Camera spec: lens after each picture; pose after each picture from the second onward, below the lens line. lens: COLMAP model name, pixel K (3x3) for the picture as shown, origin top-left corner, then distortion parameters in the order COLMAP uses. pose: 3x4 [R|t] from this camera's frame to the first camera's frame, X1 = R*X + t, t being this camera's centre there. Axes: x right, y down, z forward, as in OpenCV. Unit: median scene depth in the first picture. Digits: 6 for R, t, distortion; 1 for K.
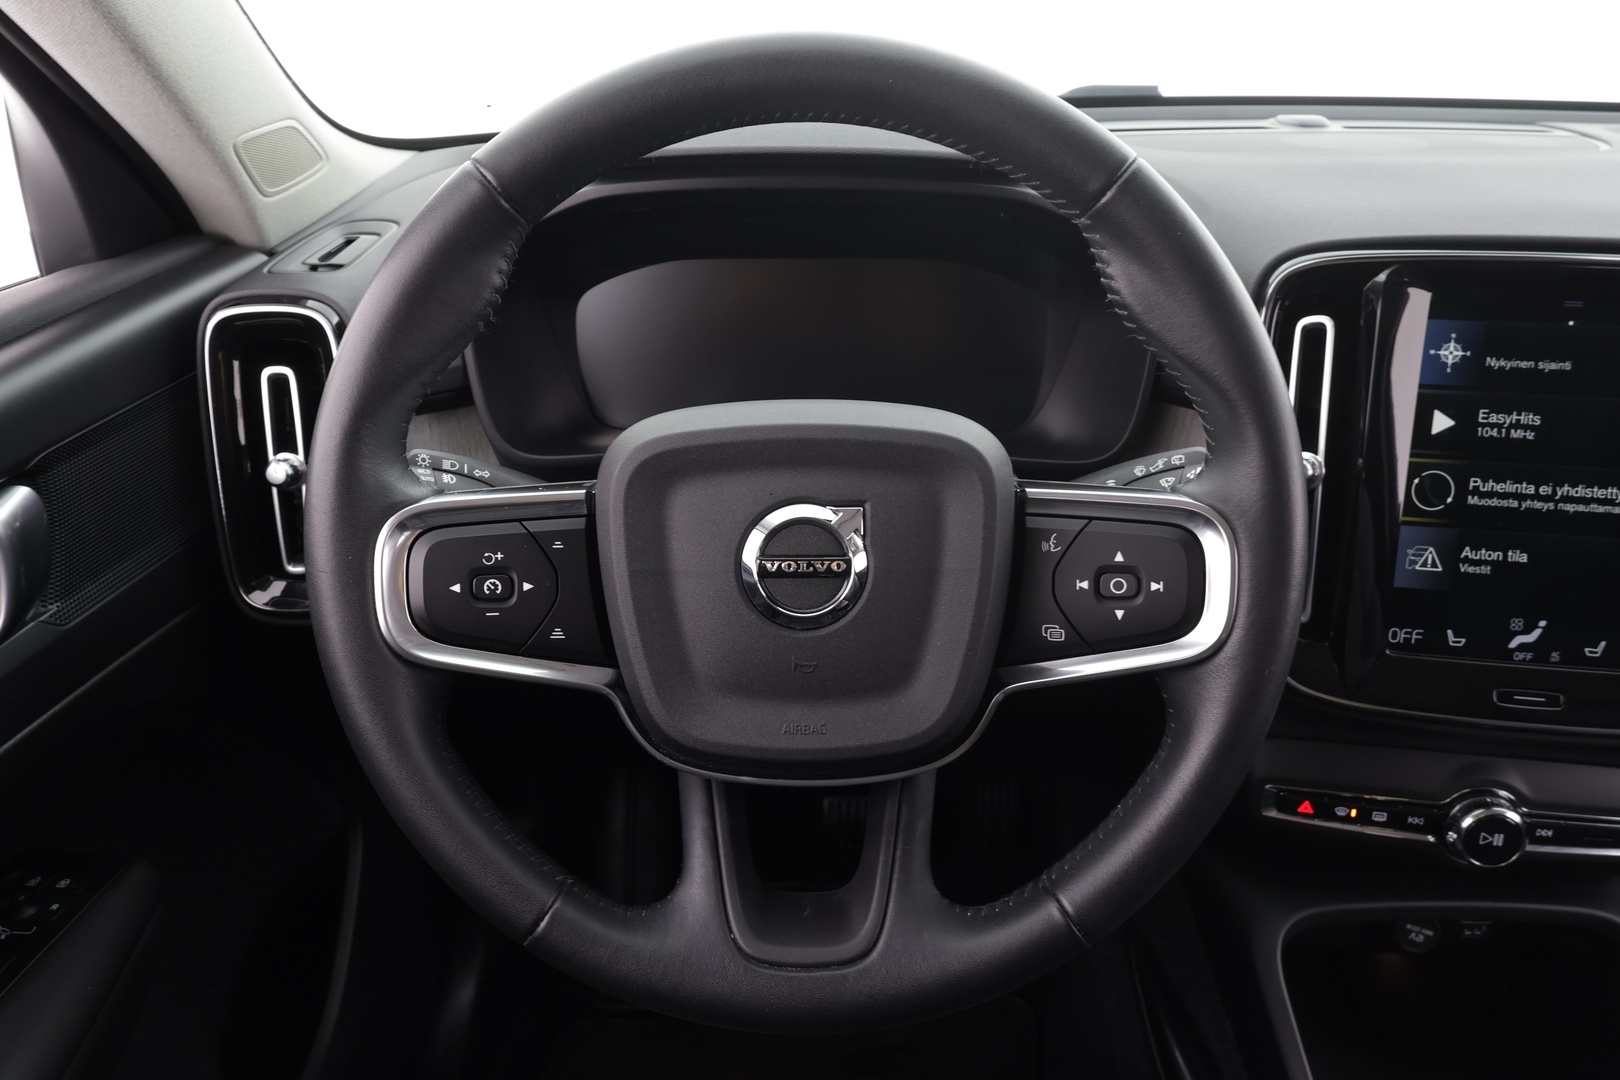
lens RADIAL K [[1118.3, 0, 814.5], [0, 1118.3, 544.5], [0, 0, 1]] dist [0.000116, 0.006728]
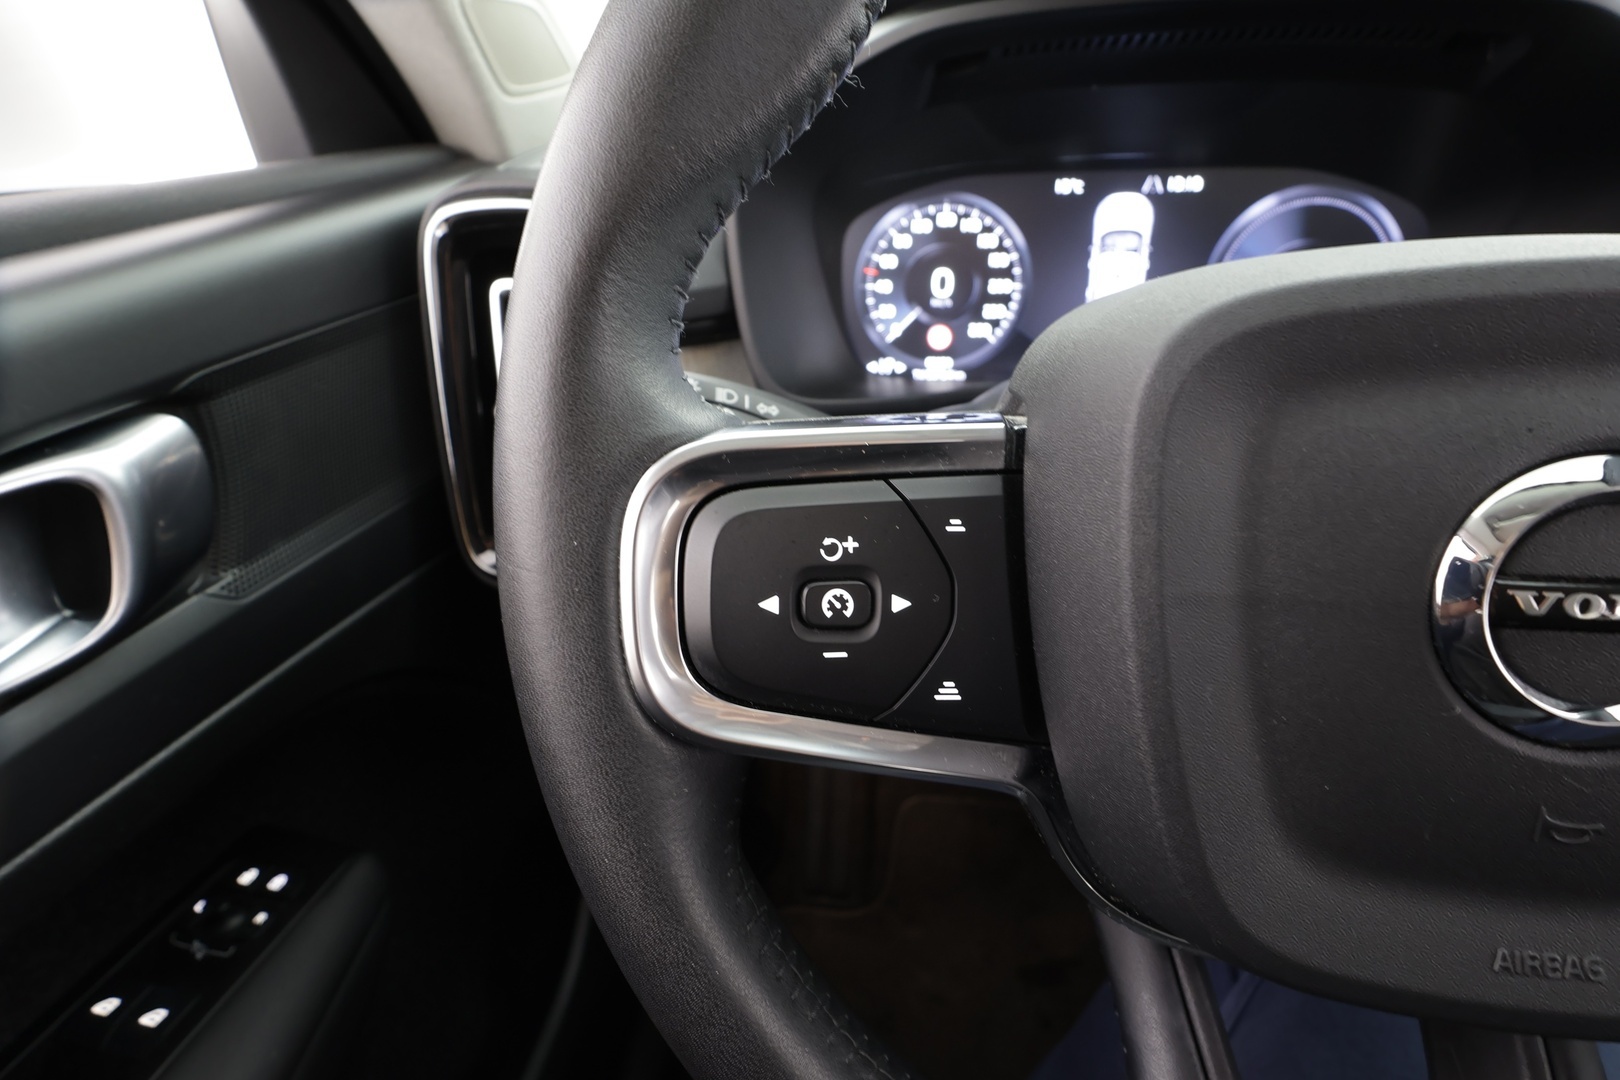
lens RADIAL K [[760.2, 0, 814.9], [0, 760.2, 553.2], [0, 0, 1]] dist [-0.008455, 0.000752]
pose [[0.991661, 0.037135, -0.123405, -0.210808], [-0.028360, 0.996993, 0.072119, -0.008970], [0.125712, -0.068018, 0.989732, 0.535640]]
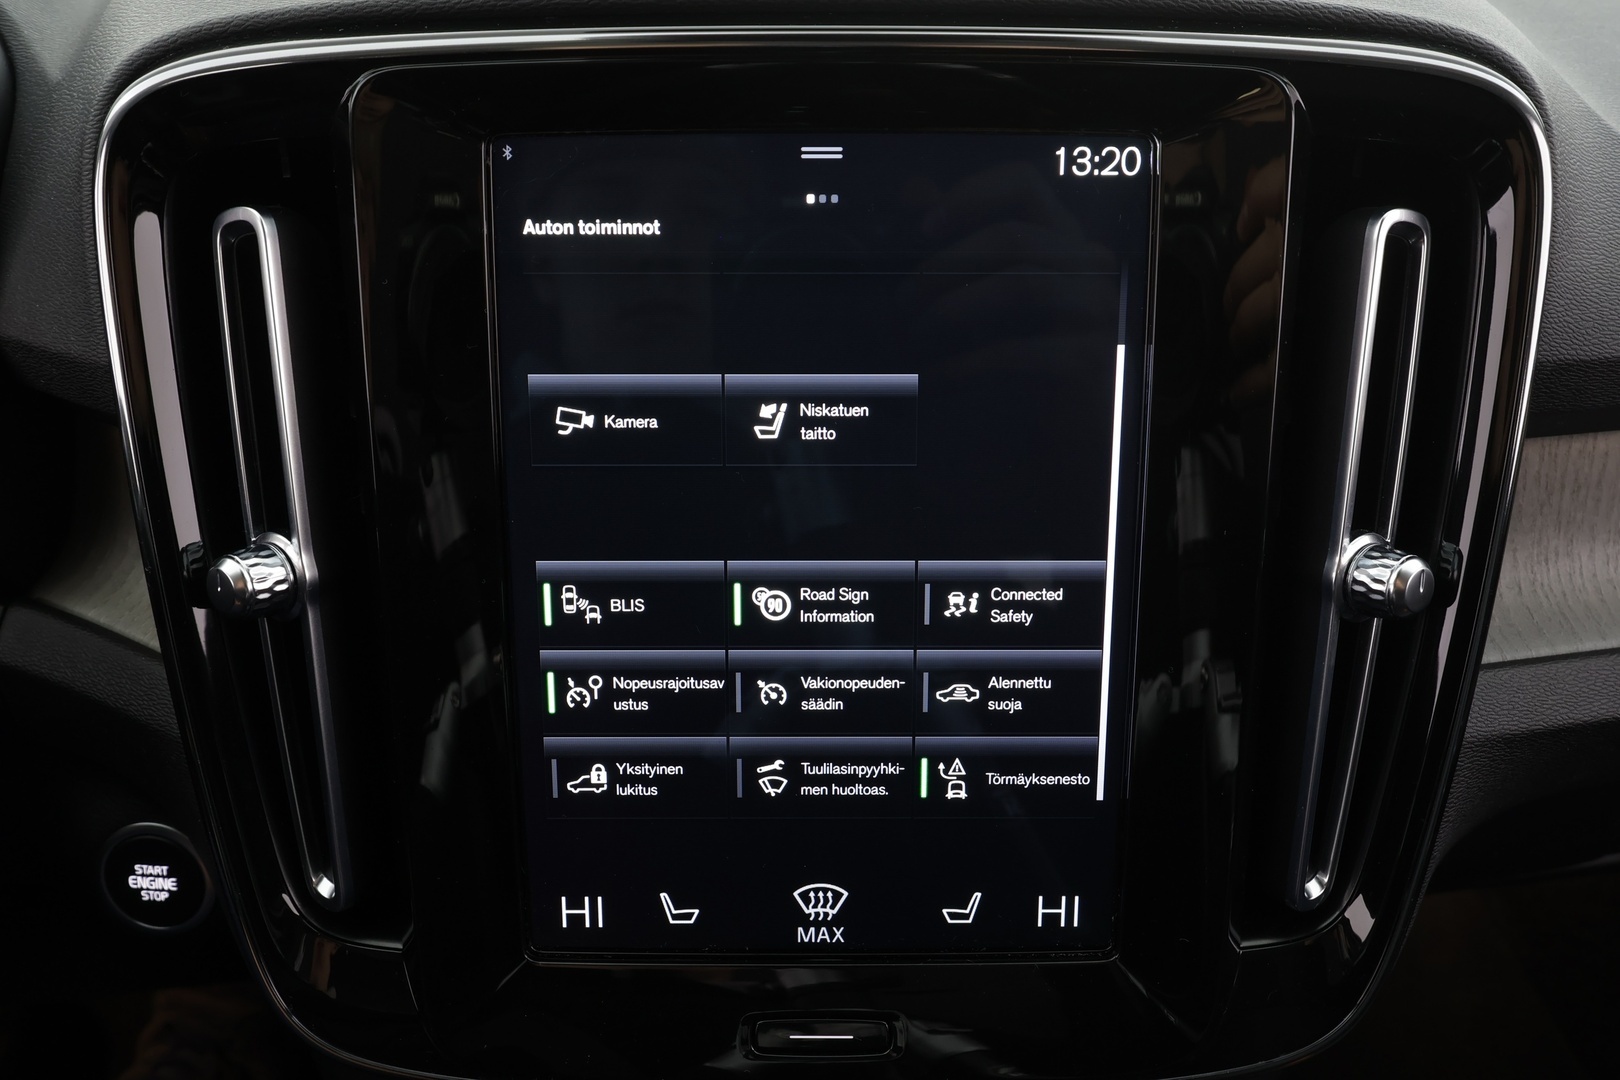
lens RADIAL K [[1257.0, 0, 812.5], [0, 1257.0, 542.5], [0, 0, 1]] dist [0.000785, -0.000358]
pose [[0.988277, -0.076379, 0.132190, 0.655839], [0.068875, 0.995793, 0.060444, -0.105401], [-0.136250, -0.050631, 0.989380, 0.569012]]
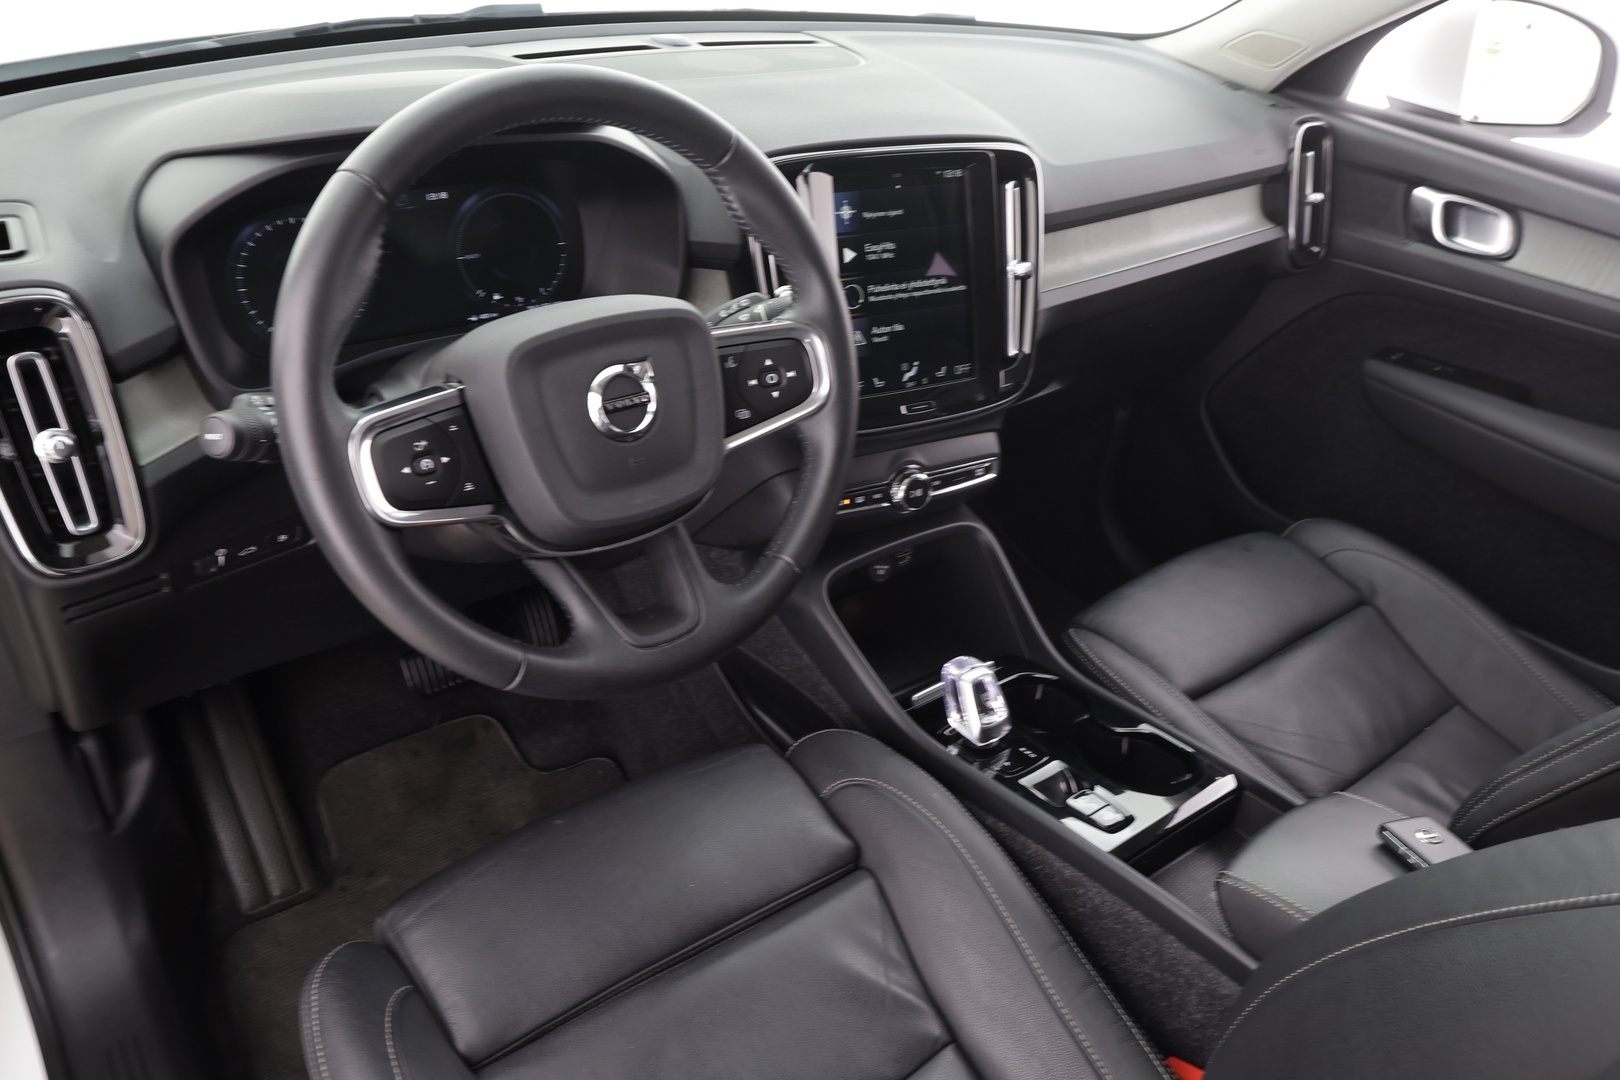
lens RADIAL K [[1174.4, 0, 814.2], [0, 1174.4, 544.4], [0, 0, 1]] dist [0.001091, -0.004578]
pose [[0.786530, -0.277213, 0.551837, -0.631292], [0.209283, 0.960360, 0.184144, -0.031758], [-0.581009, -0.029345, 0.813368, -0.450357]]
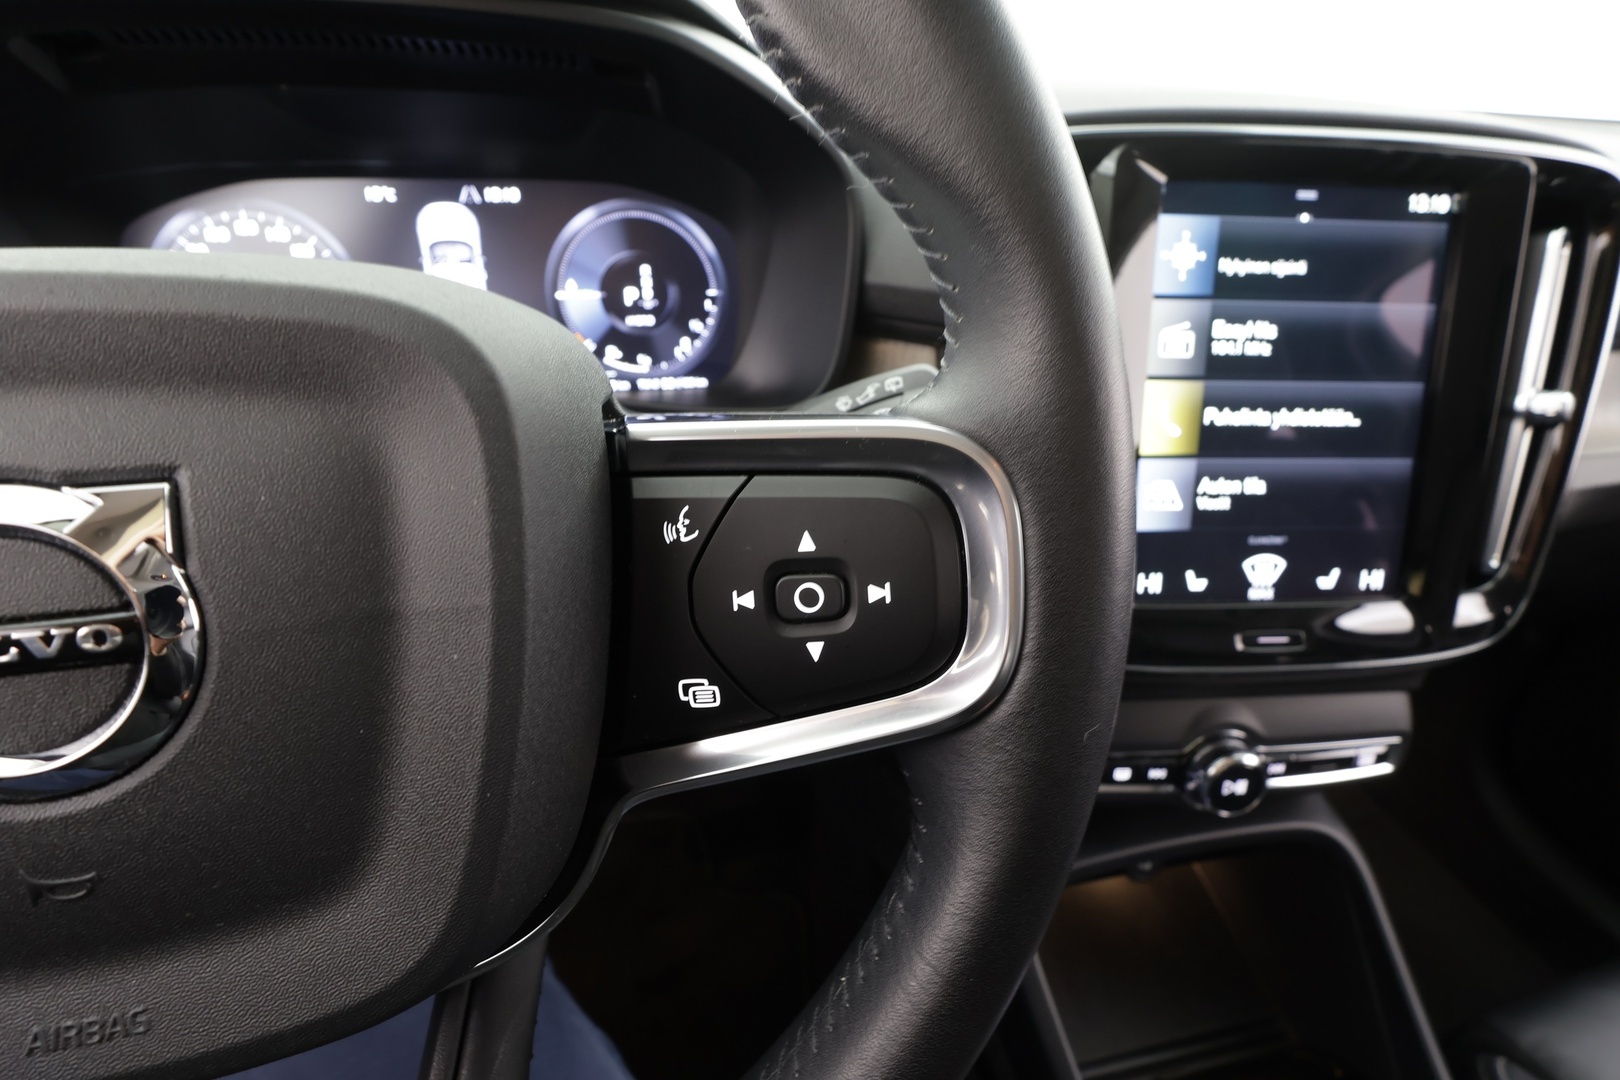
lens RADIAL K [[760.2, 0, 813.7], [0, 760.2, 547.7], [0, 0, 1]] dist [-0.008455, 0.000752]
pose [[0.973714, -0.088487, 0.209884, 0.165462], [0.076641, 0.995007, 0.063935, -0.007378], [-0.214494, -0.046169, 0.975634, 0.536959]]
